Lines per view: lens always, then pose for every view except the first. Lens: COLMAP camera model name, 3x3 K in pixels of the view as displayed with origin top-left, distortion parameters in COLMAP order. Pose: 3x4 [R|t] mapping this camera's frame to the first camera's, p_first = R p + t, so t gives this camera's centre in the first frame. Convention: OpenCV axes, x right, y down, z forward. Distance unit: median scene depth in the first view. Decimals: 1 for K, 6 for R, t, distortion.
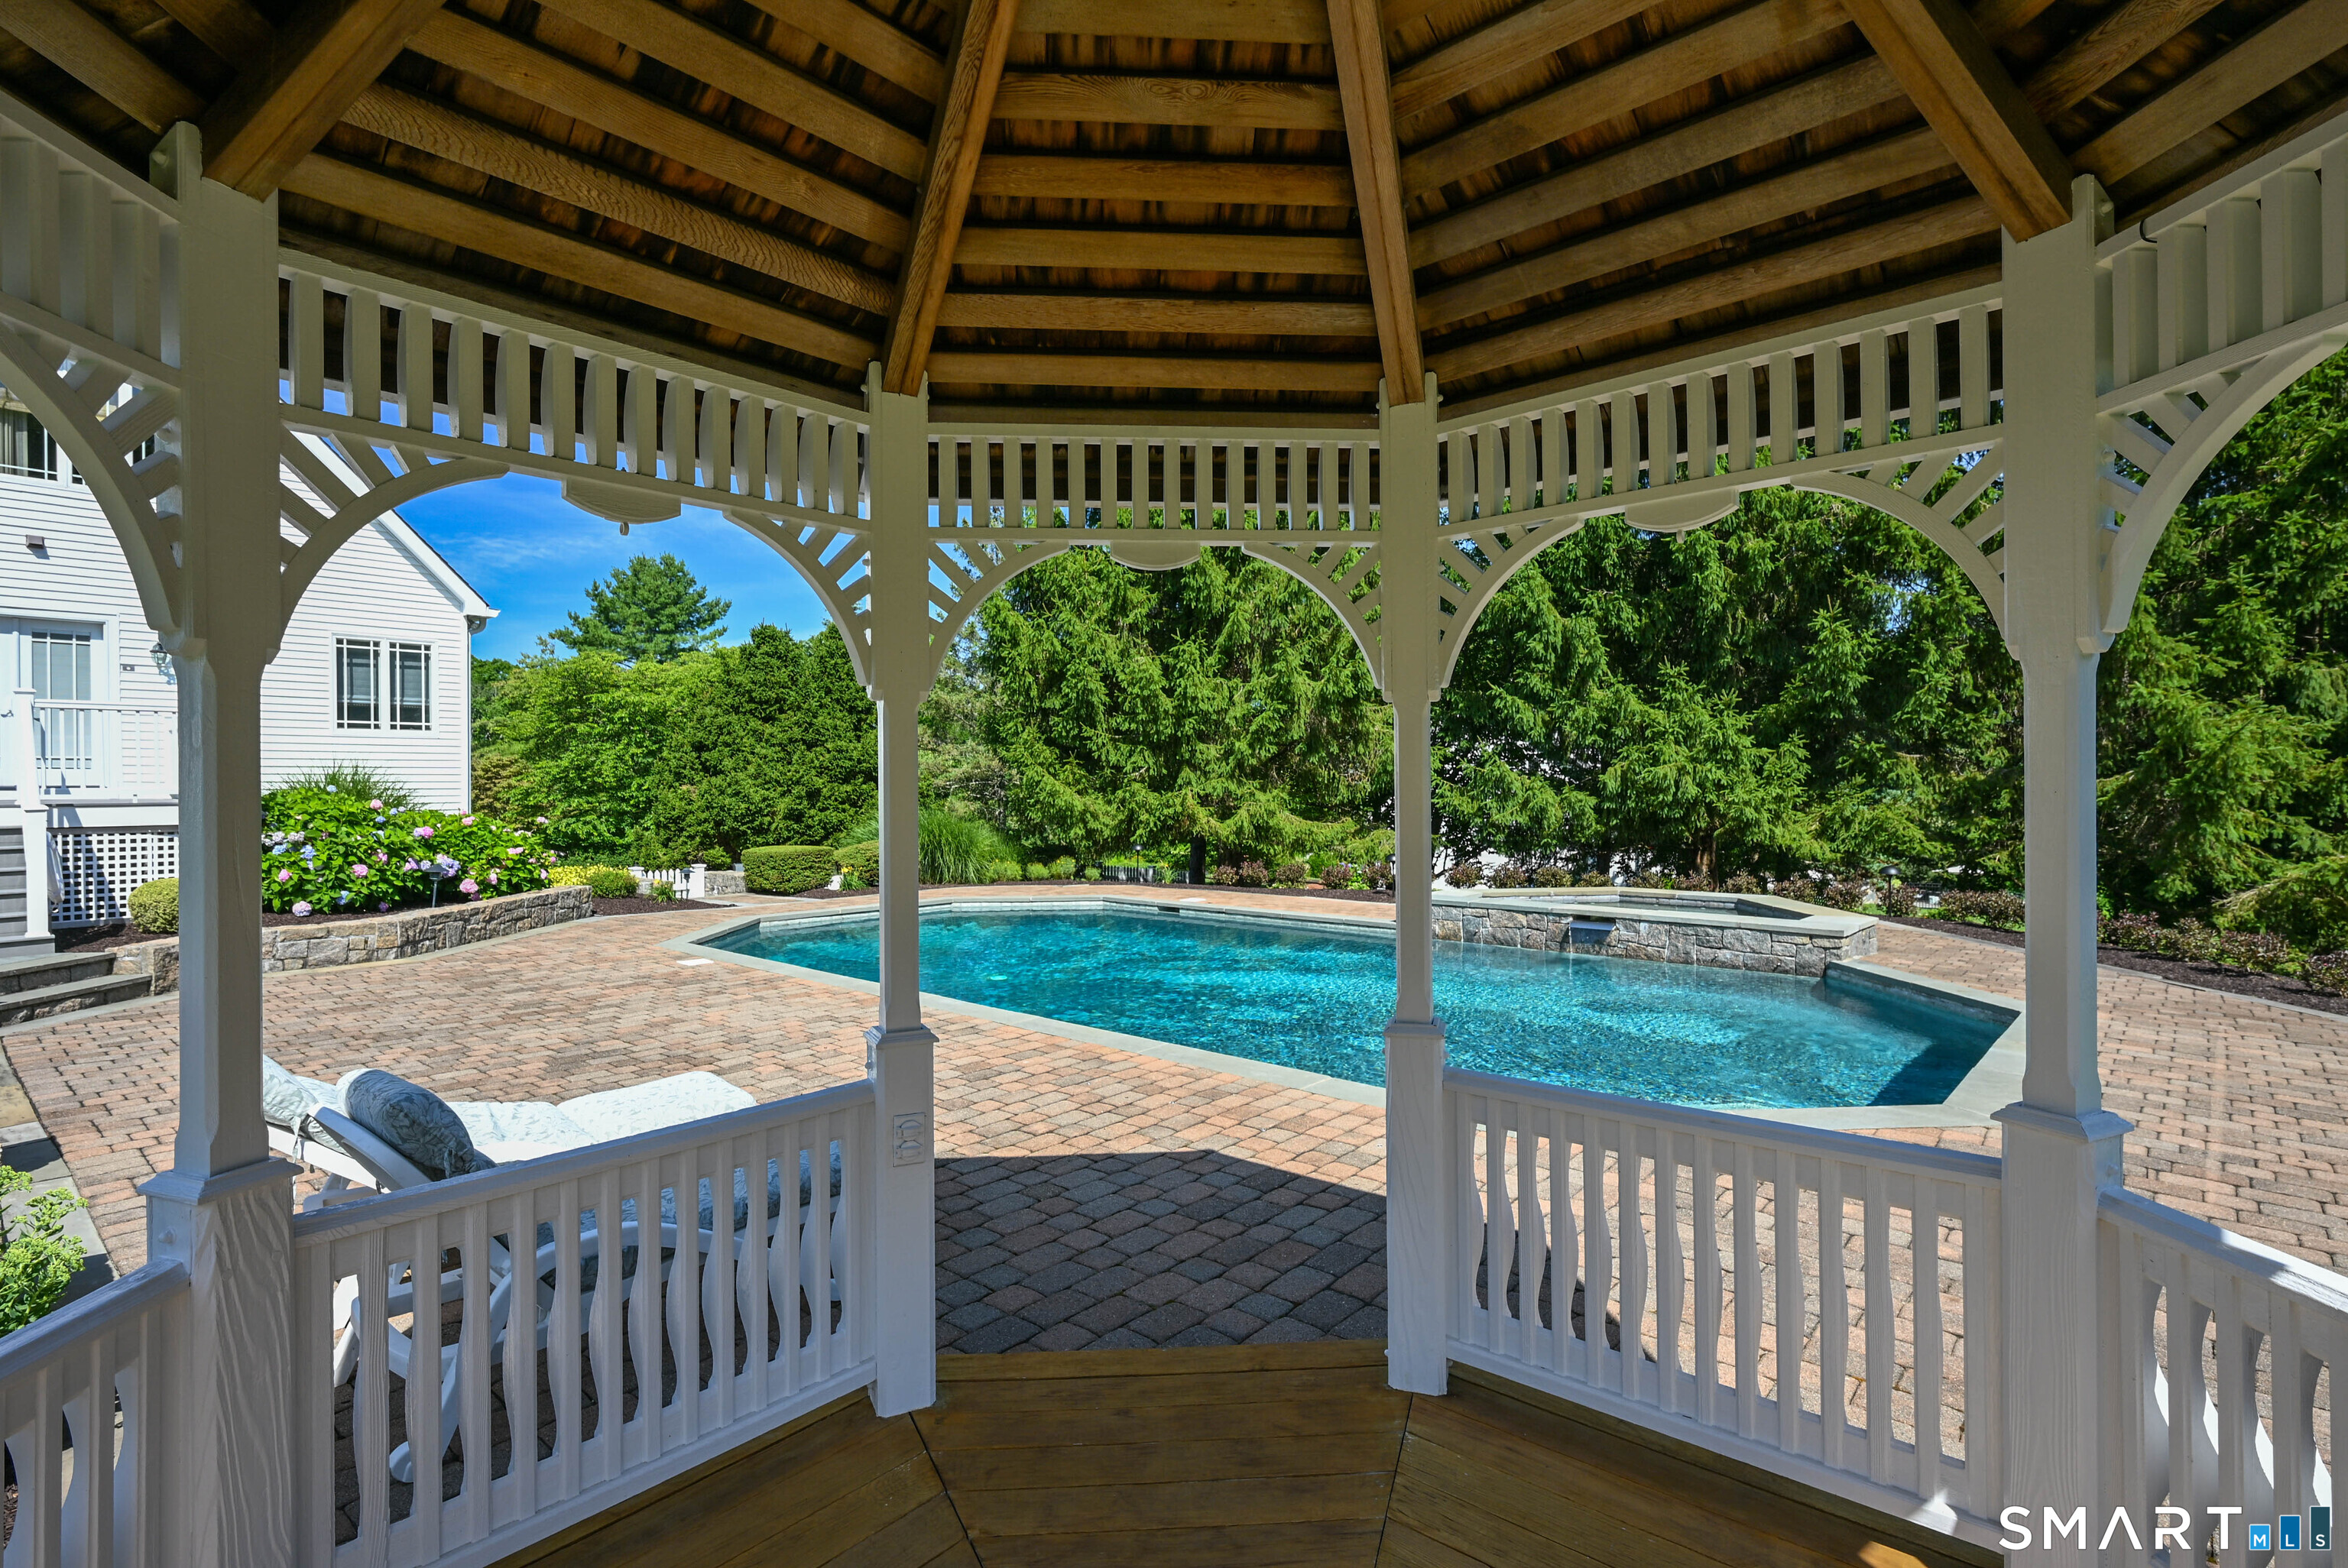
lens RADIAL K [[1122.0, 0, 1175.2], [0, 1122.0, 782.0], [0, 0, 1]] dist [0.001368, -0.000120]
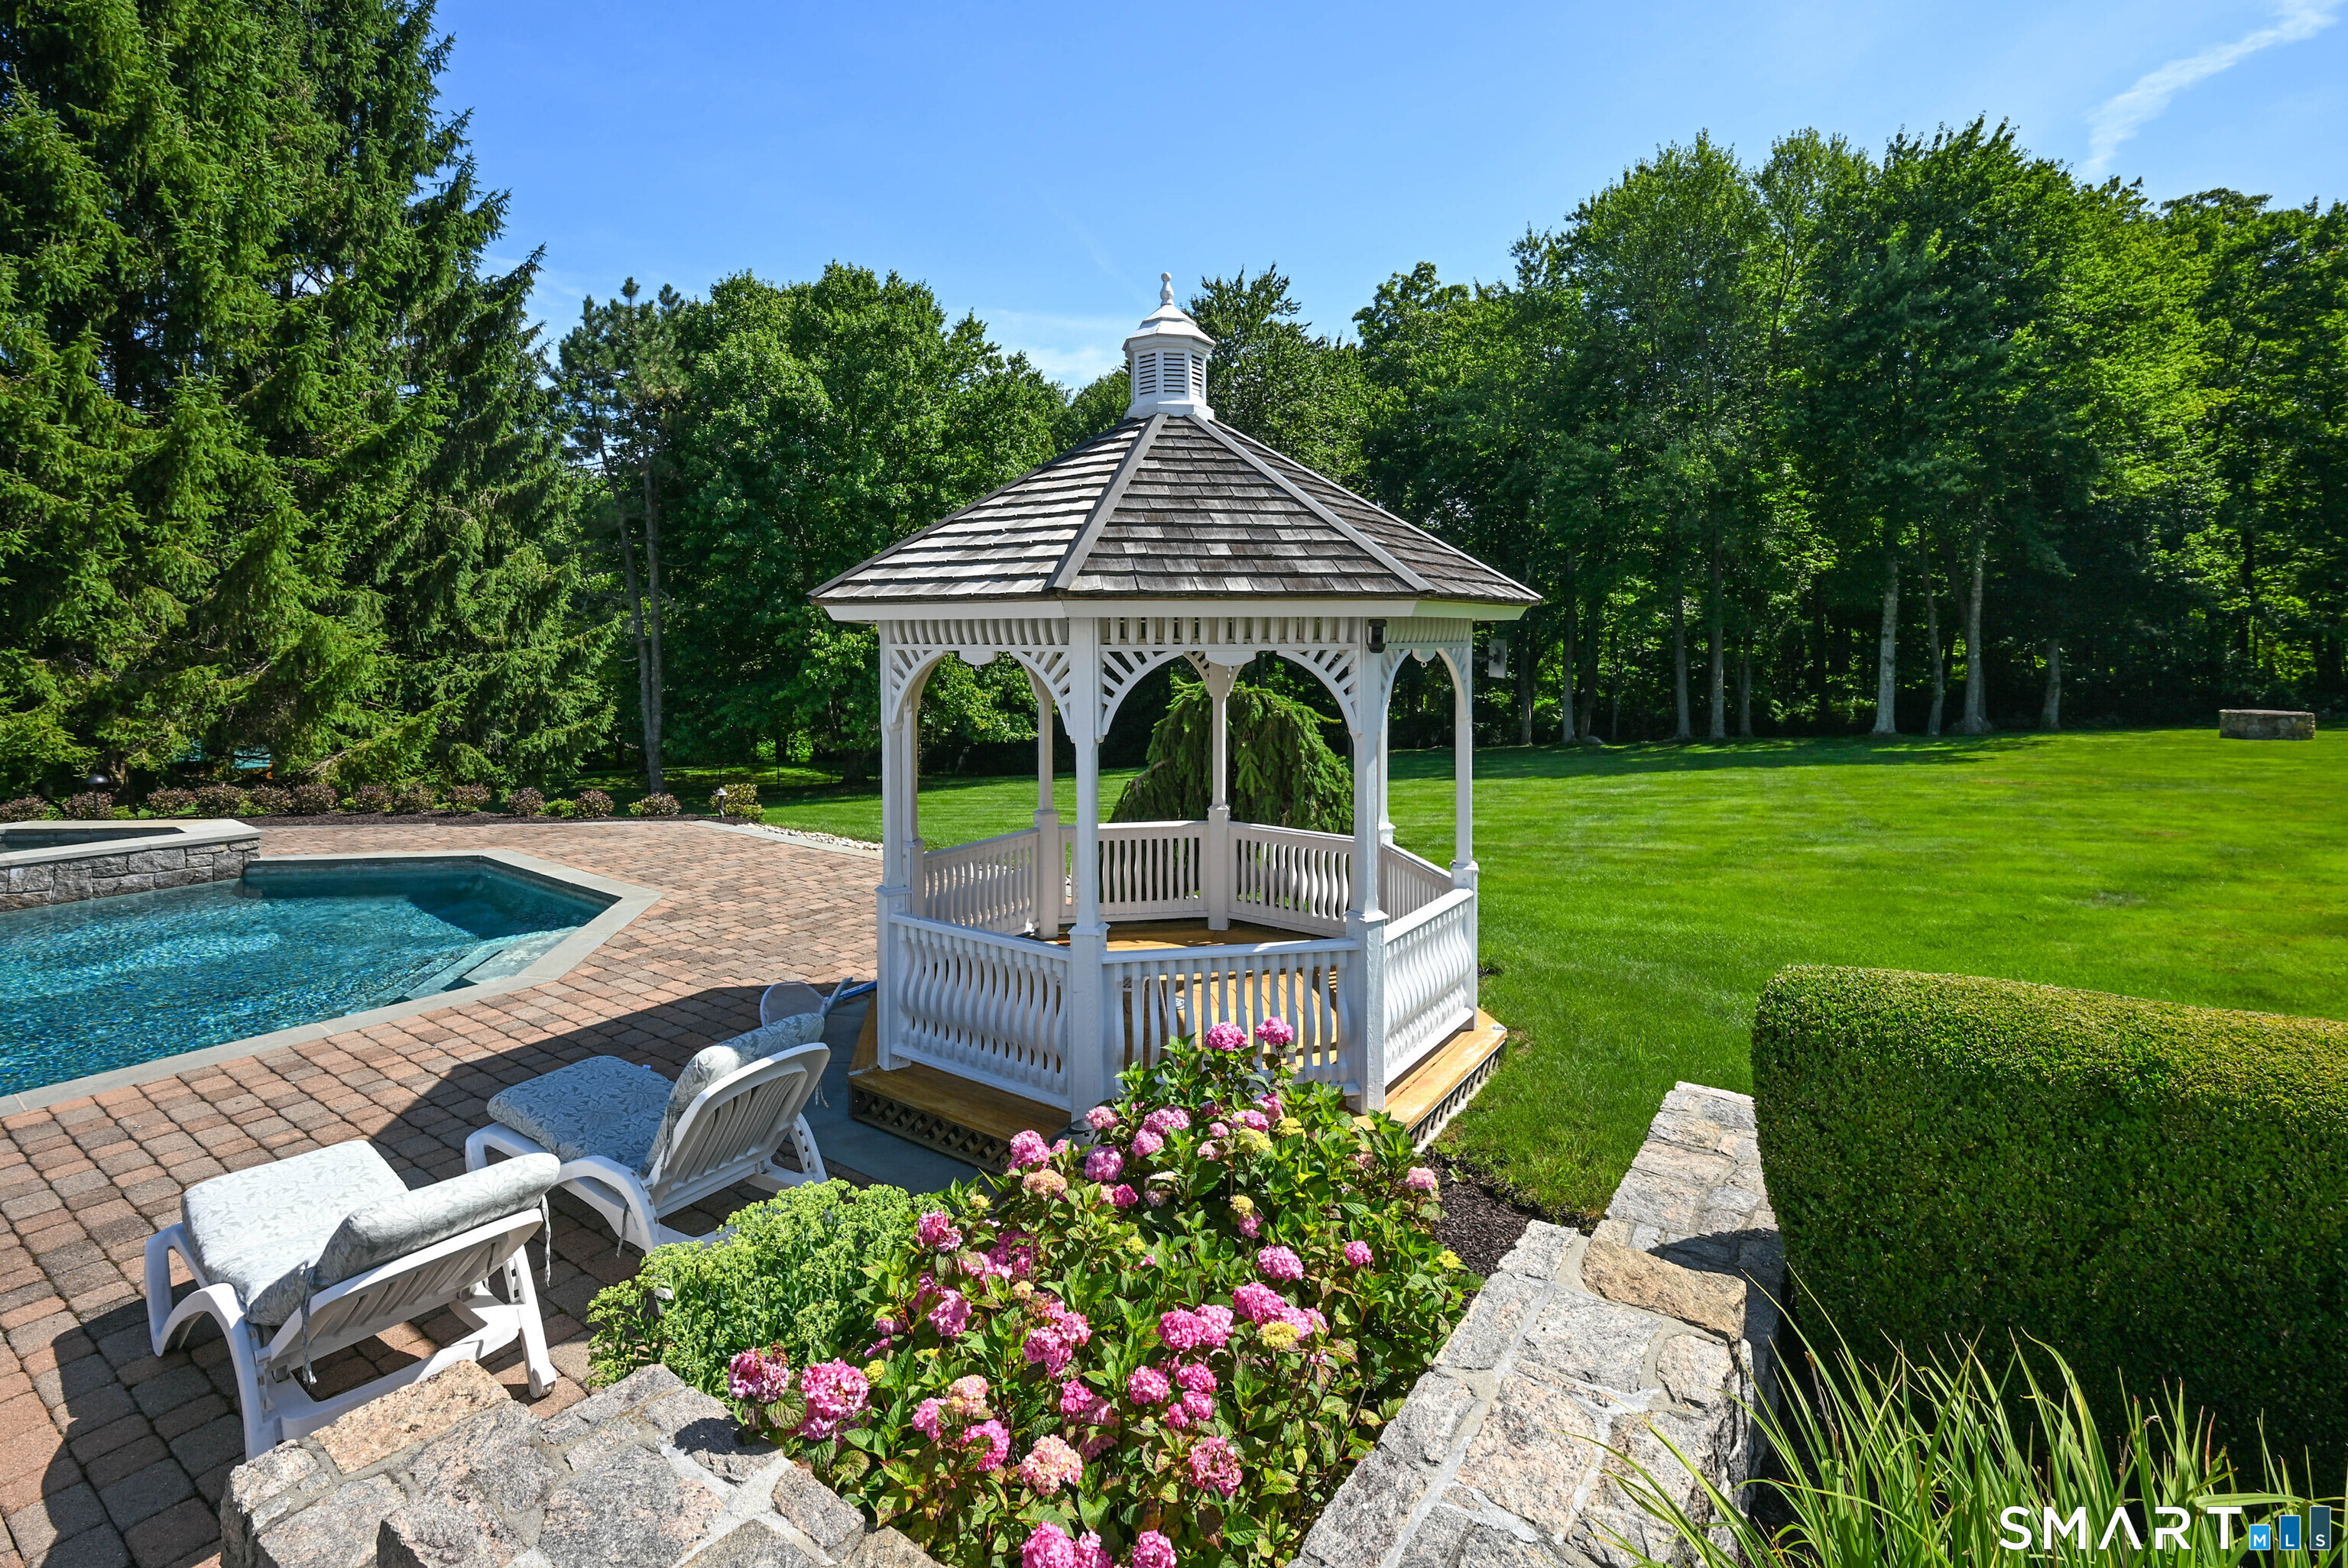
lens RADIAL K [[1094.9, 0, 1167.1], [0, 1094.9, 648.3], [0, 0, 1]] dist [-0.000068, -0.000323]
pose [[-0.099130, -0.007526, 0.995046, -0.393496], [0.001349, 0.999969, 0.007698, -0.040627], [-0.995074, 0.002105, -0.099117, 0.120903]]
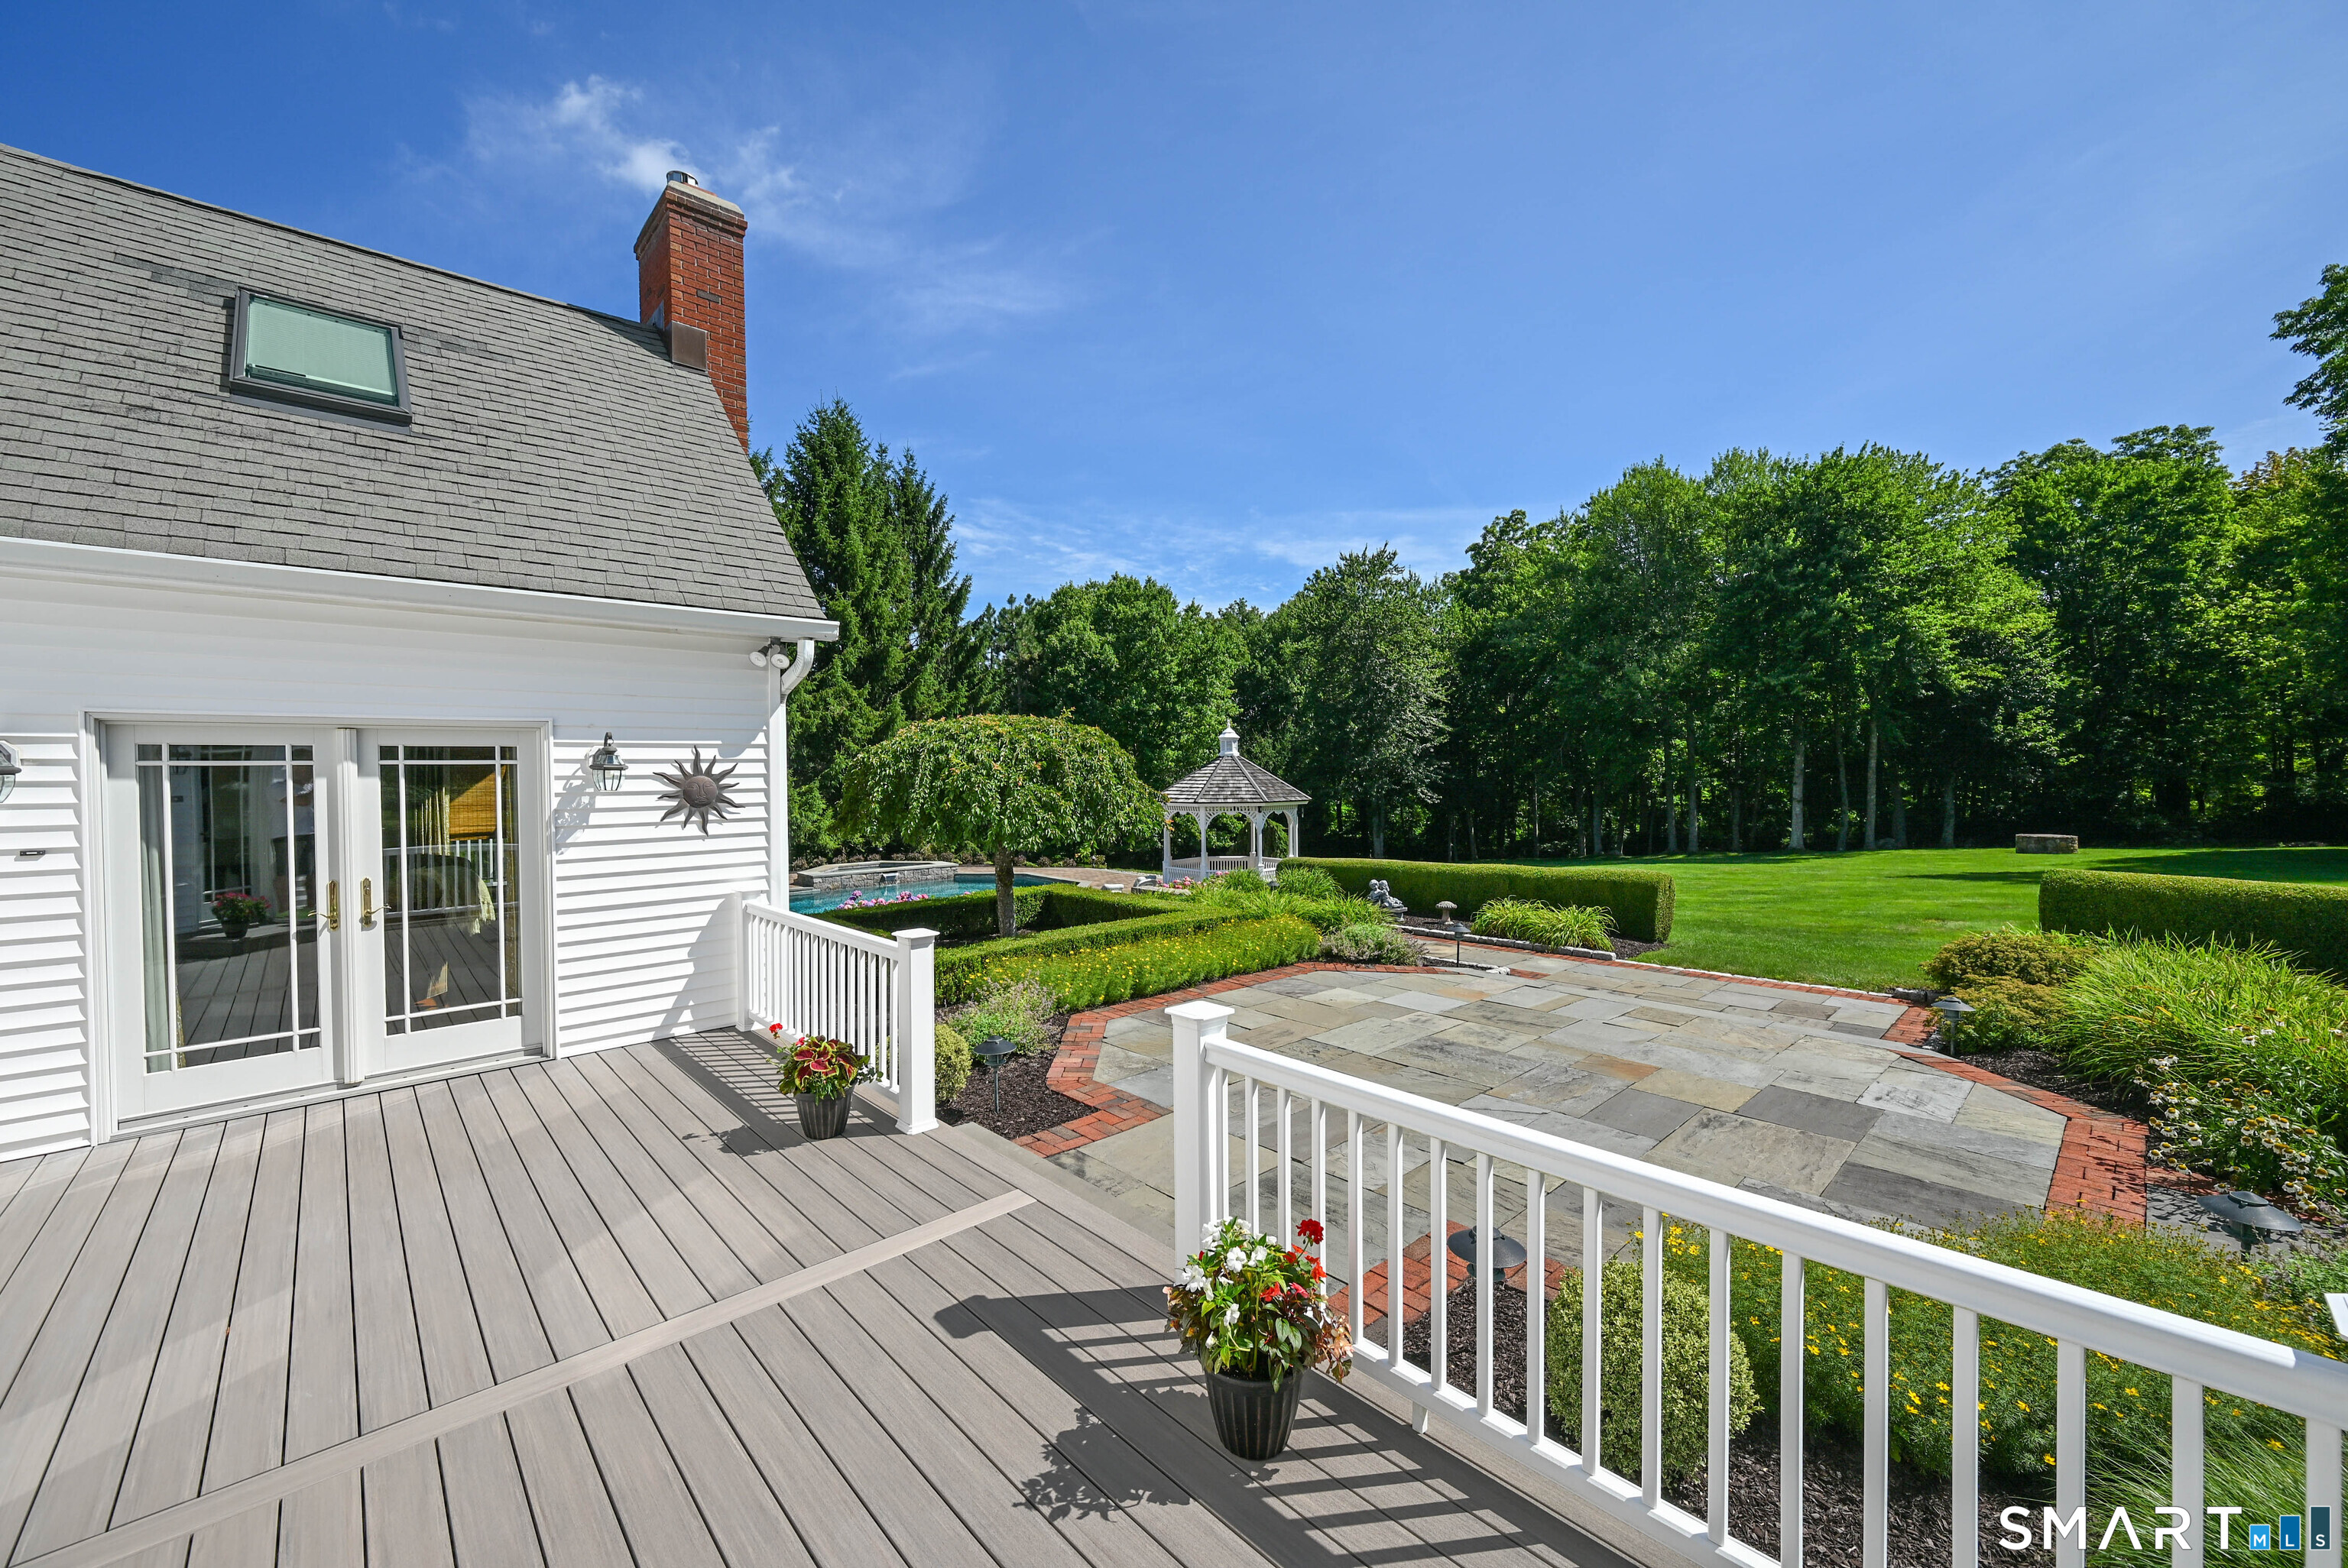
lens RADIAL K [[920.7, 0, 1172.5], [0, 920.7, 782.9], [0, 0, 1]] dist [-0.001338, -0.000073]
pose [[0.109600, -0.009556, 0.993930, -1.417266], [0.006387, 0.999940, 0.008909, -0.092400], [-0.993955, 0.005372, 0.109654, 0.010540]]
